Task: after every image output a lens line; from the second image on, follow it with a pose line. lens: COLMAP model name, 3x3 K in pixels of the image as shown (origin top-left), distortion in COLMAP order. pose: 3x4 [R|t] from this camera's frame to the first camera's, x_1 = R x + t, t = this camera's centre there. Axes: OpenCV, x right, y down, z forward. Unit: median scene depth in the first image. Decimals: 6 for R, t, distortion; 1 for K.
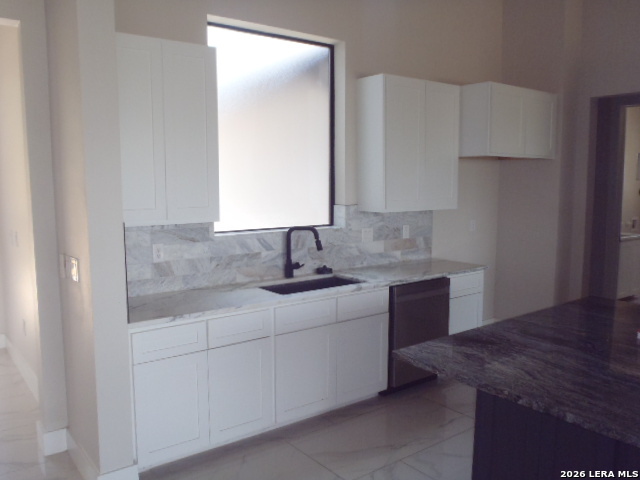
lens RADIAL K [[544.8, 0, 325.3], [0, 544.8, 237.5], [0, 0, 1]] dist [-0.063911, 0.042298]
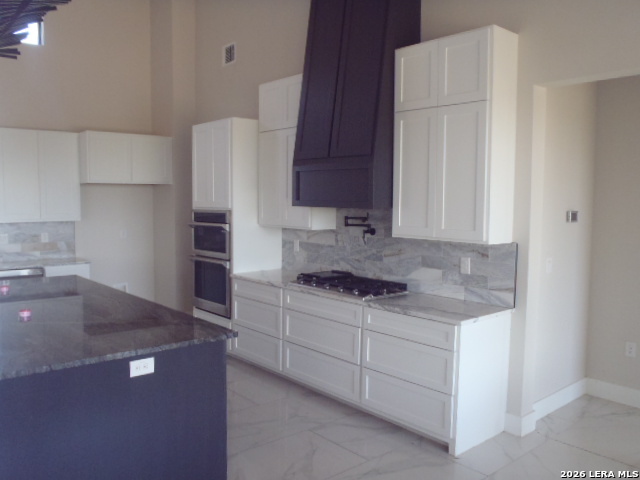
lens RADIAL K [[544.8, 0, 324.4], [0, 544.8, 240.0], [0, 0, 1]] dist [-0.063911, 0.042298]
pose [[0.998420, 0.000357, 0.056191, 0.830987], [0.001770, 0.999284, -0.037787, 0.051578], [-0.056164, 0.037826, 0.997705, -0.425439]]
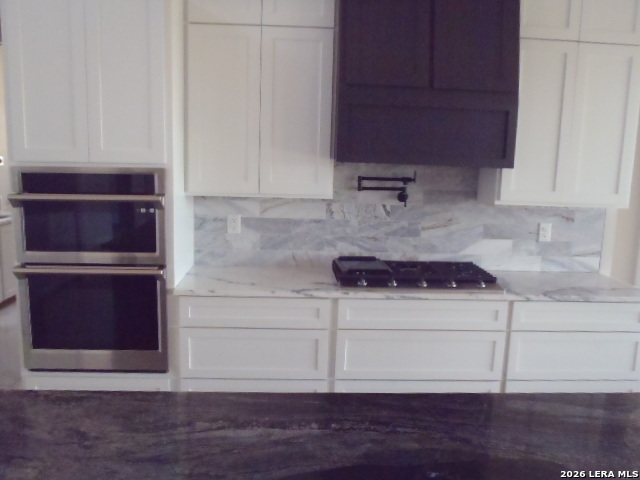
lens RADIAL K [[544.8, 0, 323.0], [0, 544.8, 240.7], [0, 0, 1]] dist [-0.063911, 0.042298]
pose [[0.569639, -0.120549, 0.813007, 0.290079], [0.065113, 0.992695, 0.101570, -0.028581], [-0.819312, -0.004921, 0.573327, 0.275794]]
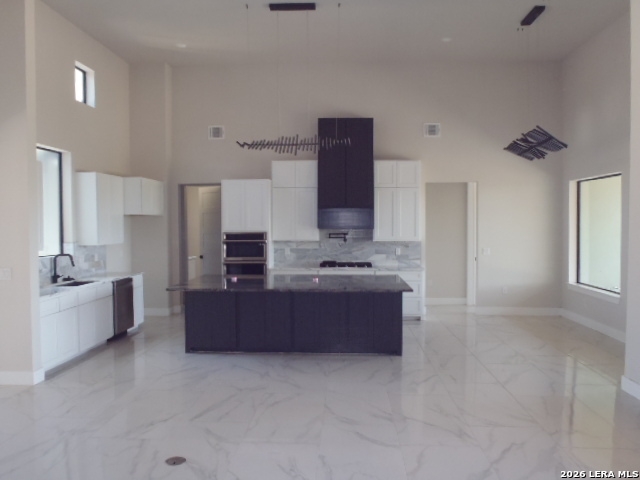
lens RADIAL K [[544.8, 0, 325.5], [0, 544.8, 233.3], [0, 0, 1]] dist [-0.063911, 0.042298]
pose [[0.645227, -0.019607, 0.763739, -0.750210], [0.089959, 0.994666, -0.050464, 0.071587], [-0.758676, 0.101266, 0.643550, -0.736941]]
